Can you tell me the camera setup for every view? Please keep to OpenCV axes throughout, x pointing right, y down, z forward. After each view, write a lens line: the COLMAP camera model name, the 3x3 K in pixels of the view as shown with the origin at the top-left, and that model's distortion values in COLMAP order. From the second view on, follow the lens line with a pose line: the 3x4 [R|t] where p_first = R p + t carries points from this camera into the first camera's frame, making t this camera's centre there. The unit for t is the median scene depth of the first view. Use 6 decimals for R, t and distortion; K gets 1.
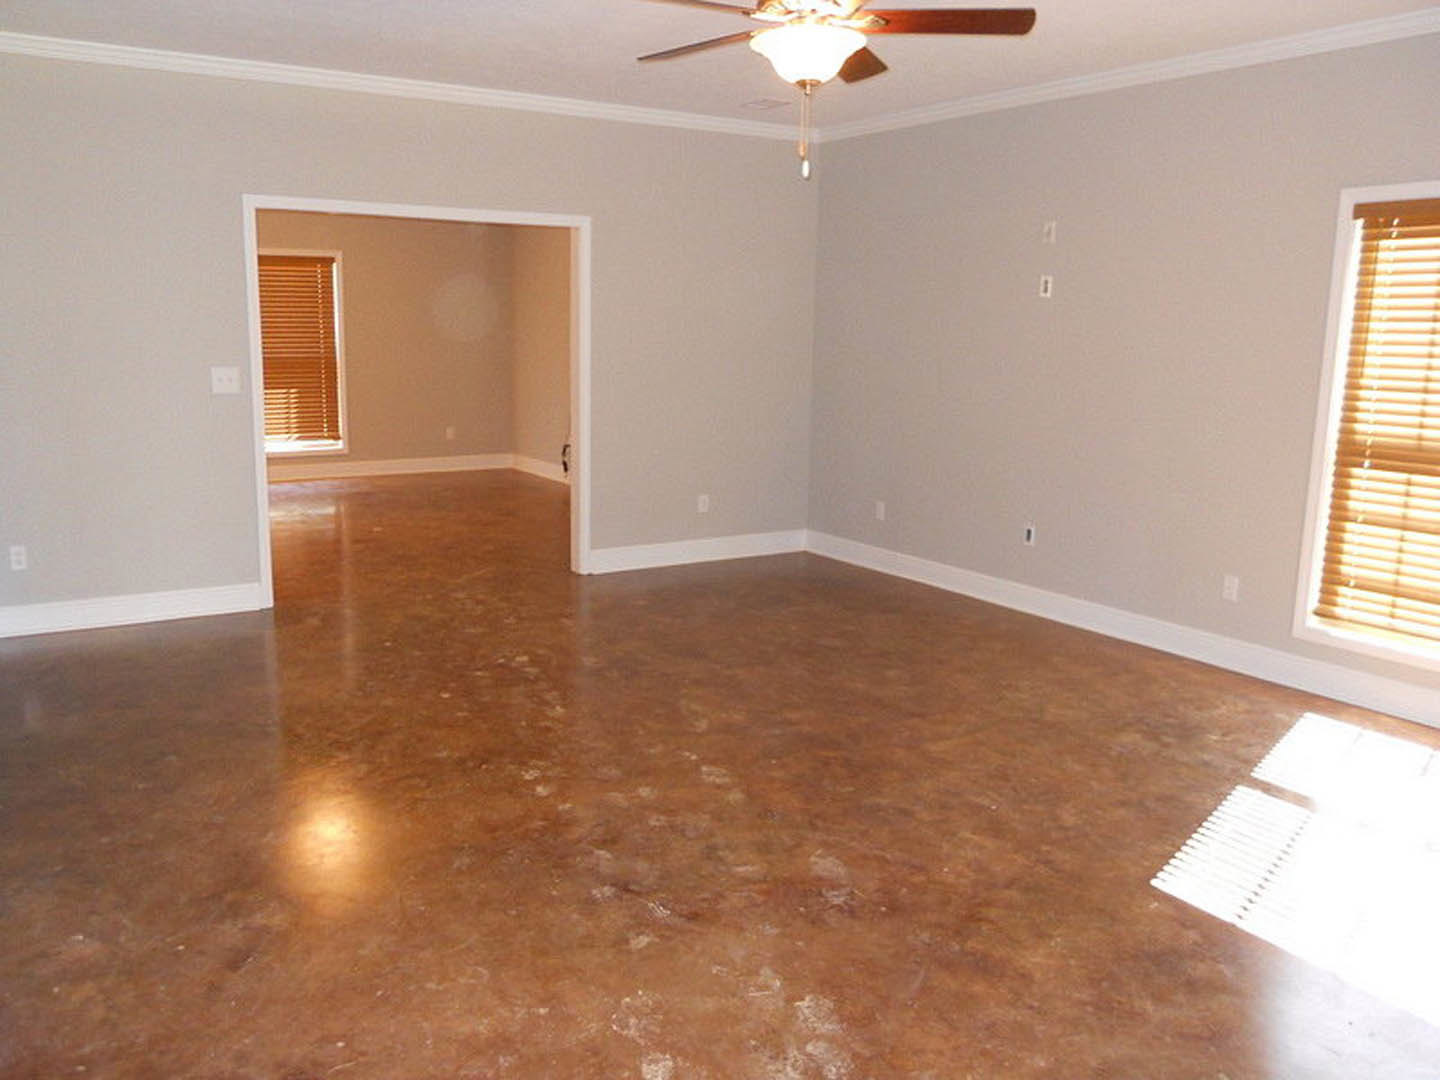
lens RADIAL K [[1205.6, 0, 712.7], [0, 1205.6, 539.5], [0, 0, 1]] dist [0.001274, -0.001758]
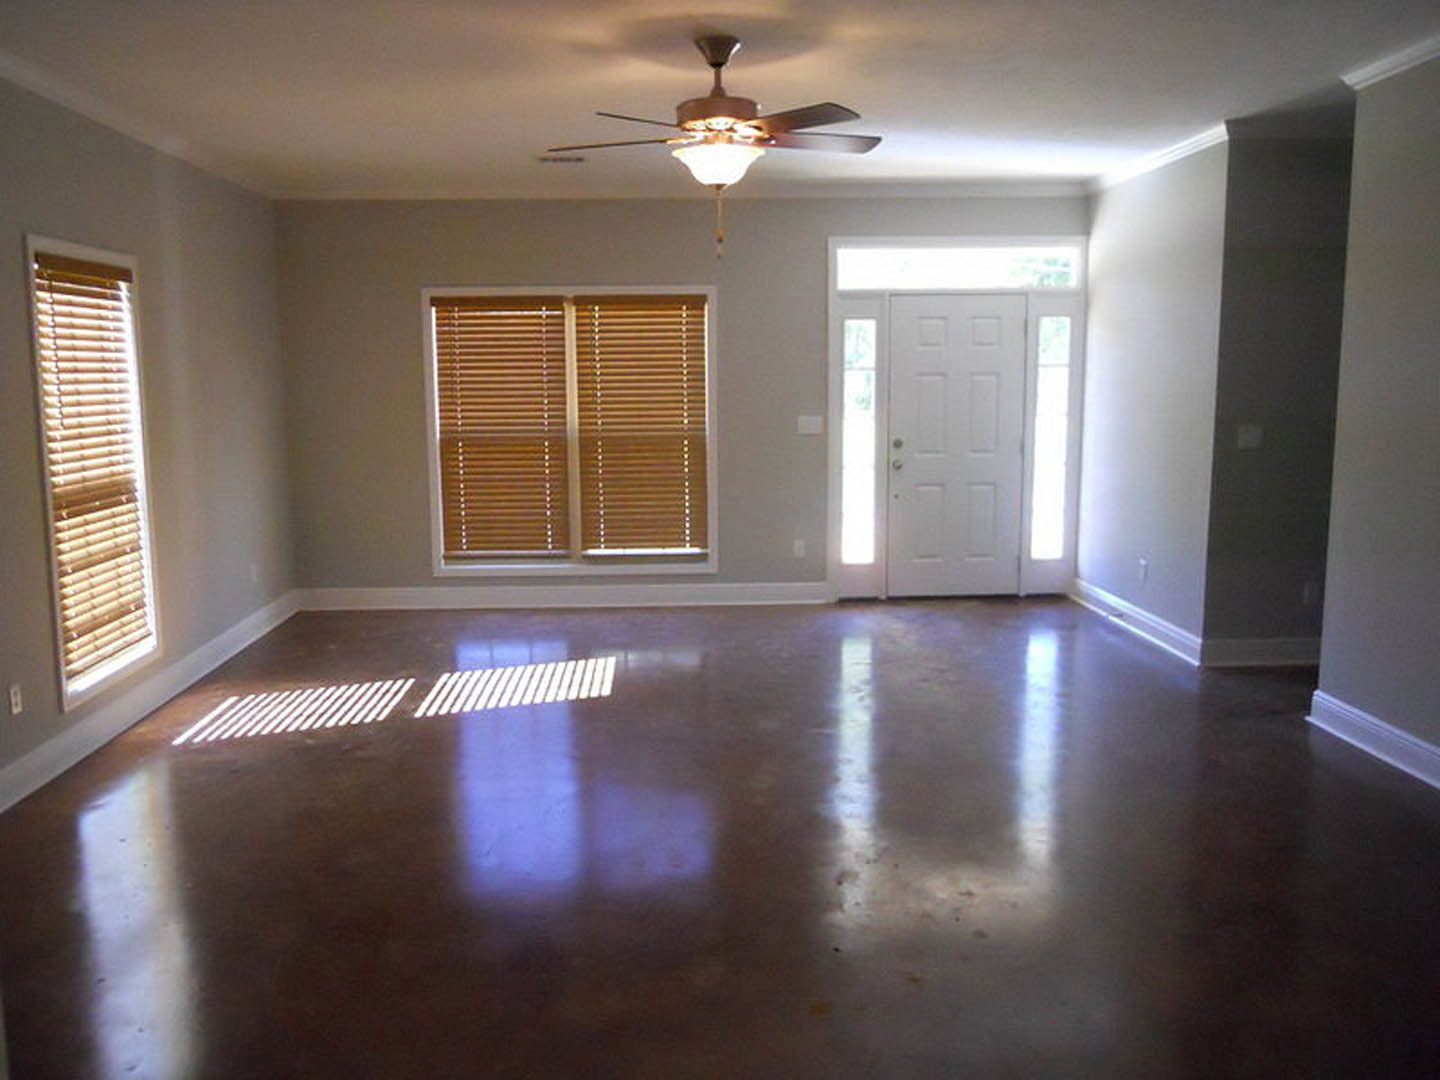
lens RADIAL K [[1205.6, 0, 712.7], [0, 1205.6, 539.5], [0, 0, 1]] dist [0.001274, -0.001758]
pose [[-0.865983, -0.084134, 0.492946, -0.437200], [0.084231, 0.947121, 0.309624, -0.323981], [-0.492929, 0.309650, -0.813104, 1.639266]]
